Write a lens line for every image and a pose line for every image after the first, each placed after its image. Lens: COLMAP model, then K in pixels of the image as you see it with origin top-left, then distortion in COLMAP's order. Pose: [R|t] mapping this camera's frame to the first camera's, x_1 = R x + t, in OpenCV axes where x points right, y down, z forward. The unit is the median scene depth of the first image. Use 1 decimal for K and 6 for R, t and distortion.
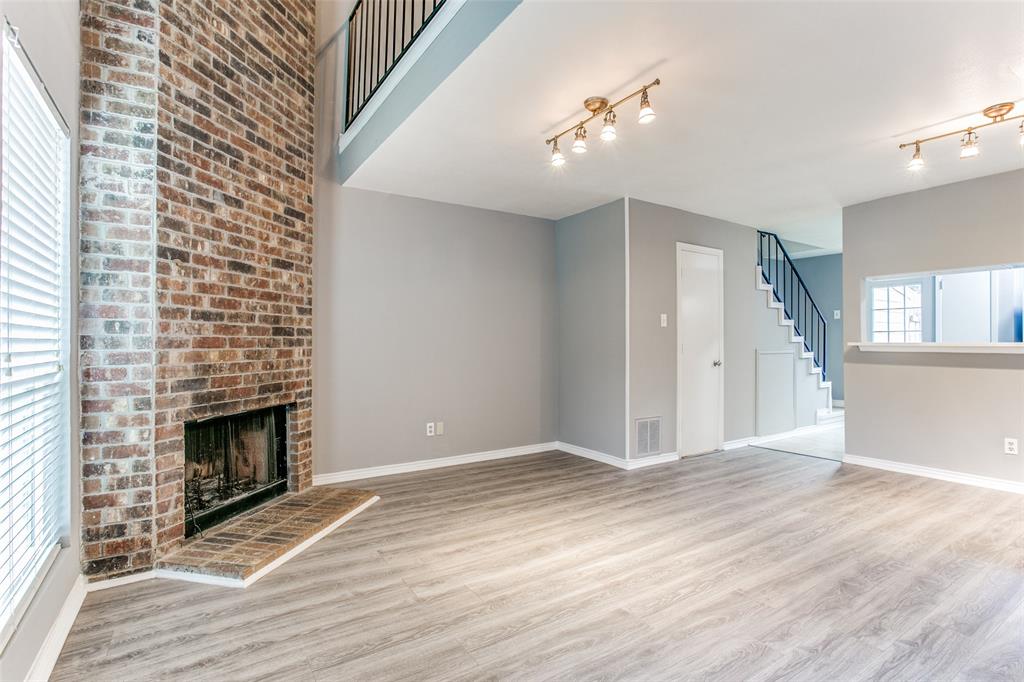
lens RADIAL K [[502.7, 0, 505.3], [0, 502.7, 341.5], [0, 0, 1]] dist [-0.047406, 0.019805]
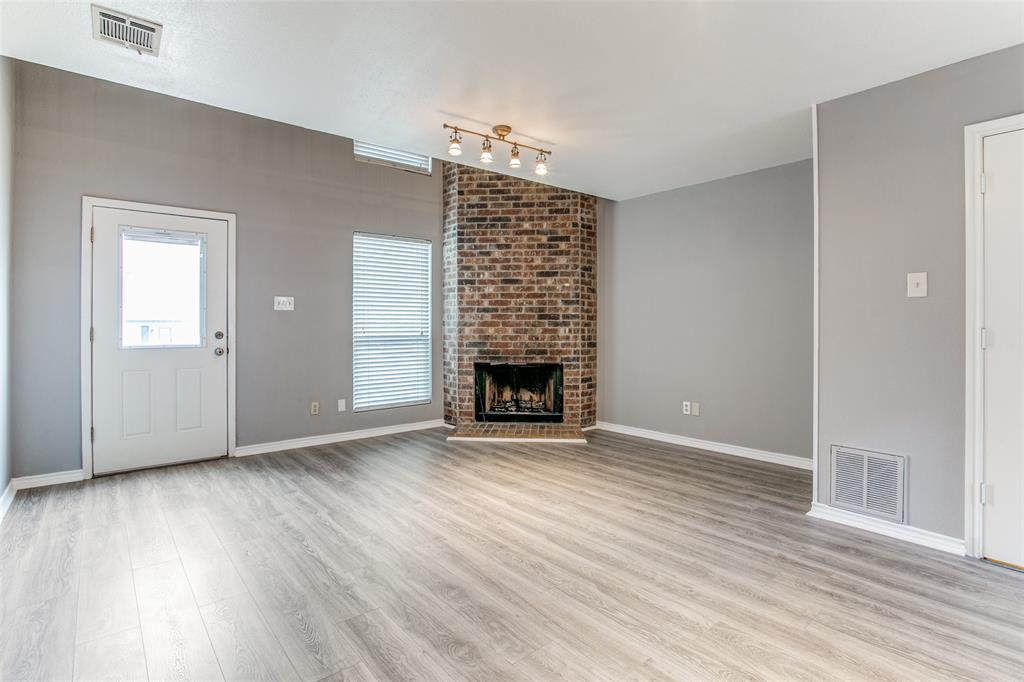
lens RADIAL K [[502.7, 0, 503.7], [0, 502.7, 323.8], [0, 0, 1]] dist [-0.047406, 0.019805]
pose [[0.119258, 0.003183, -0.992858, 1.350623], [0.001803, 0.999993, 0.003422, -0.004657], [0.992862, -0.002198, 0.119252, 0.817613]]
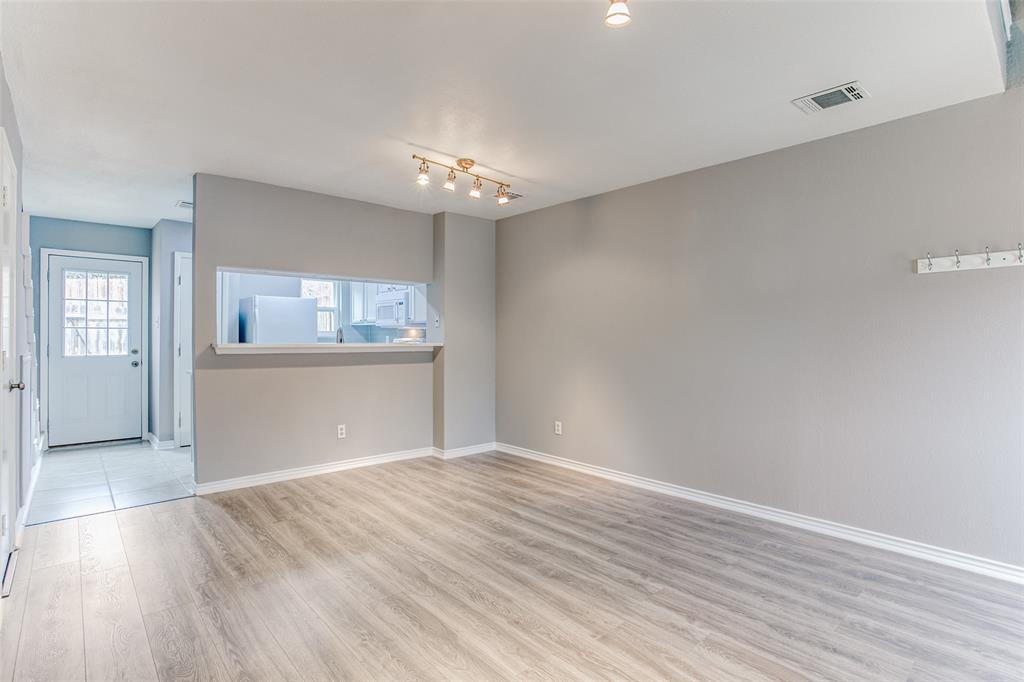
lens RADIAL K [[502.7, 0, 510.8], [0, 502.7, 345.3], [0, 0, 1]] dist [-0.047406, 0.019805]
pose [[-0.163736, -0.014446, 0.986398, -0.288777], [-0.004784, 0.999893, 0.013850, -0.016511], [-0.986493, -0.002451, -0.163788, 1.053847]]
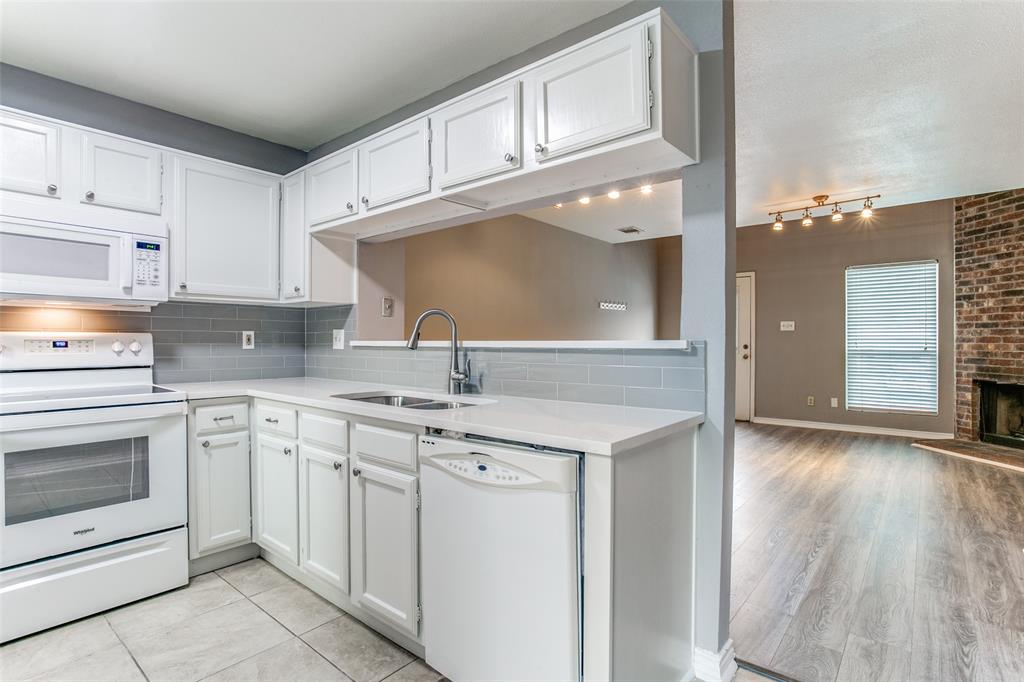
lens RADIAL K [[502.7, 0, 515.9], [0, 502.7, 343.3], [0, 0, 1]] dist [-0.047406, 0.019805]
pose [[-0.954053, 0.005689, -0.299585, 1.603005], [0.004341, 0.999977, 0.005164, -0.001652], [0.299607, 0.003626, -0.954056, 2.188176]]
